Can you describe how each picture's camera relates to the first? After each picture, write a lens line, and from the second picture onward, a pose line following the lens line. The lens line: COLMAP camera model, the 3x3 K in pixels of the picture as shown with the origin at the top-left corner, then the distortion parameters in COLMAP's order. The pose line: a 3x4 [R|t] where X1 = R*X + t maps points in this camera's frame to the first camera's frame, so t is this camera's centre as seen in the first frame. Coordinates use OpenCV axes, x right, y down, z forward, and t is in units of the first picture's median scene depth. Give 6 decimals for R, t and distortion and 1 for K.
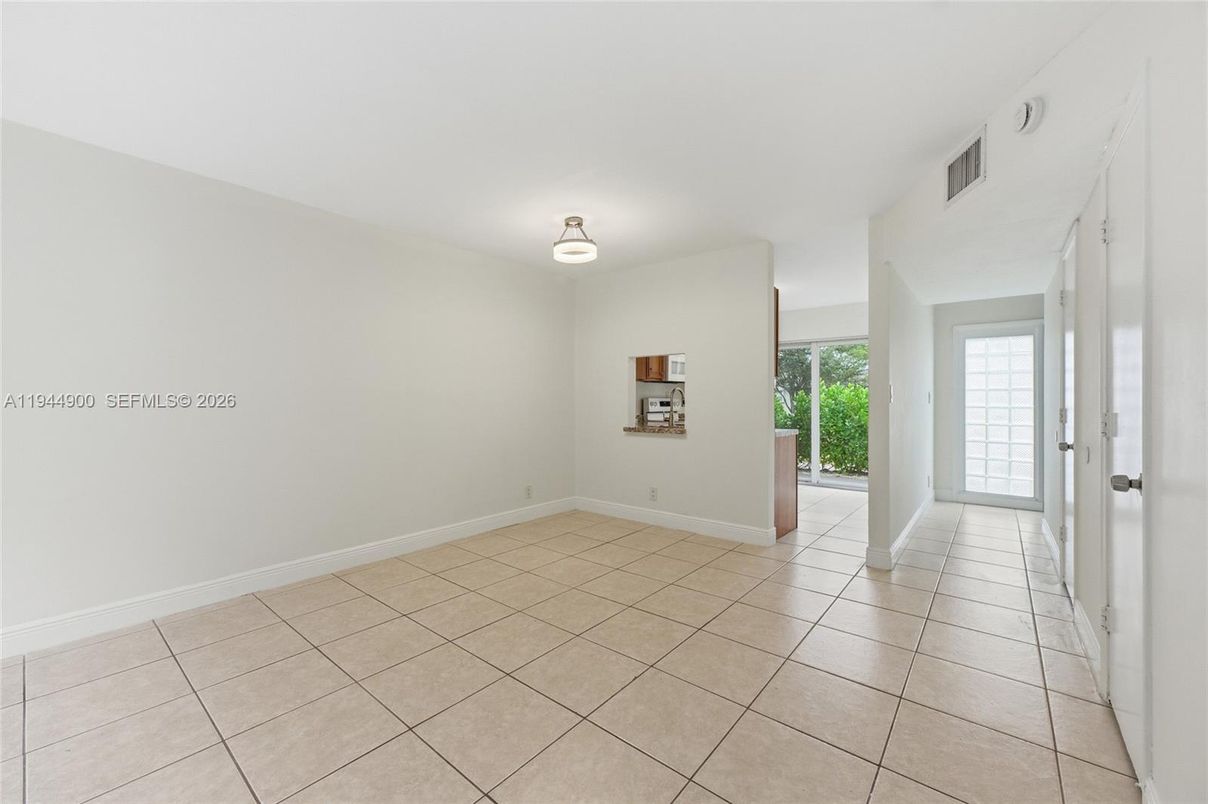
lens RADIAL K [[482.5, 0, 604.0], [0, 482.5, 402.0], [0, 0, 1]] dist [0.001643, 0.000059]
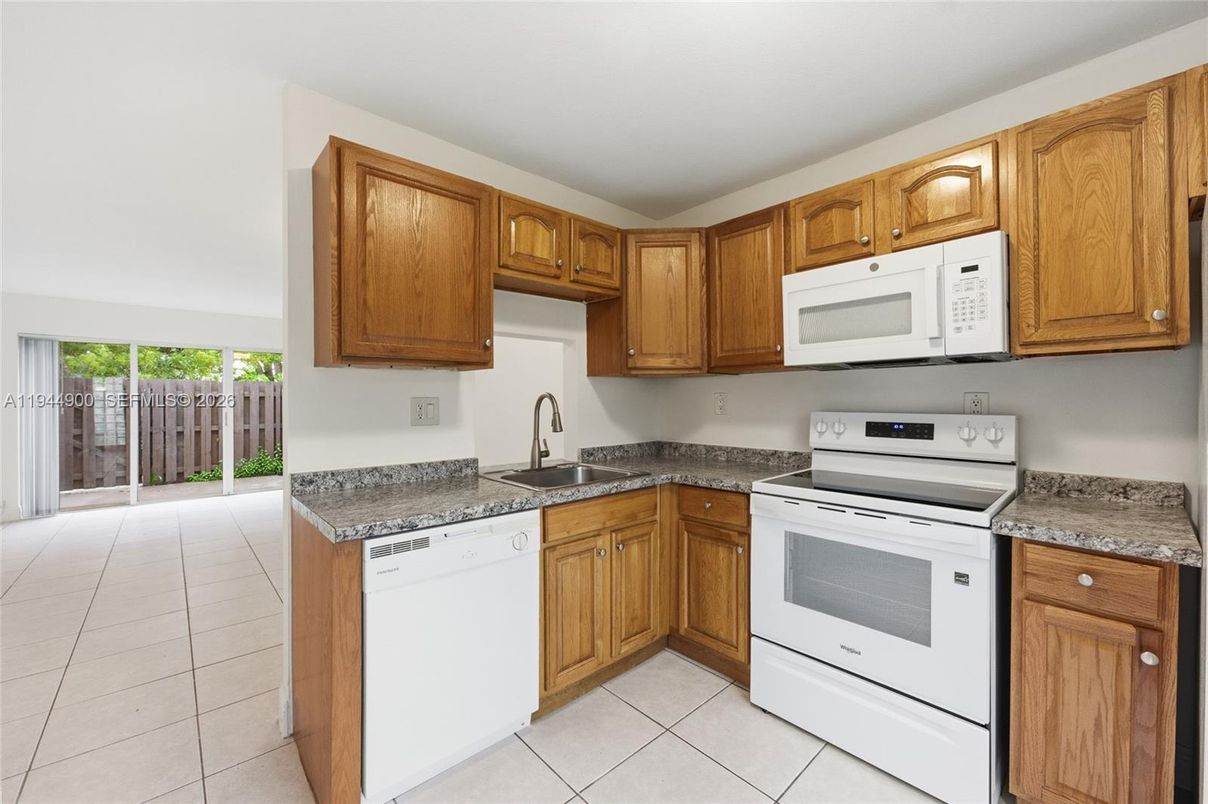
lens RADIAL K [[482.5, 0, 604.0], [0, 482.5, 402.0], [0, 0, 1]] dist [0.001643, 0.000059]
pose [[-0.129885, 0.001962, -0.991527, 0.355136], [0.003141, 0.999994, 0.001568, -0.011978], [0.991524, -0.002911, -0.129891, 0.639003]]
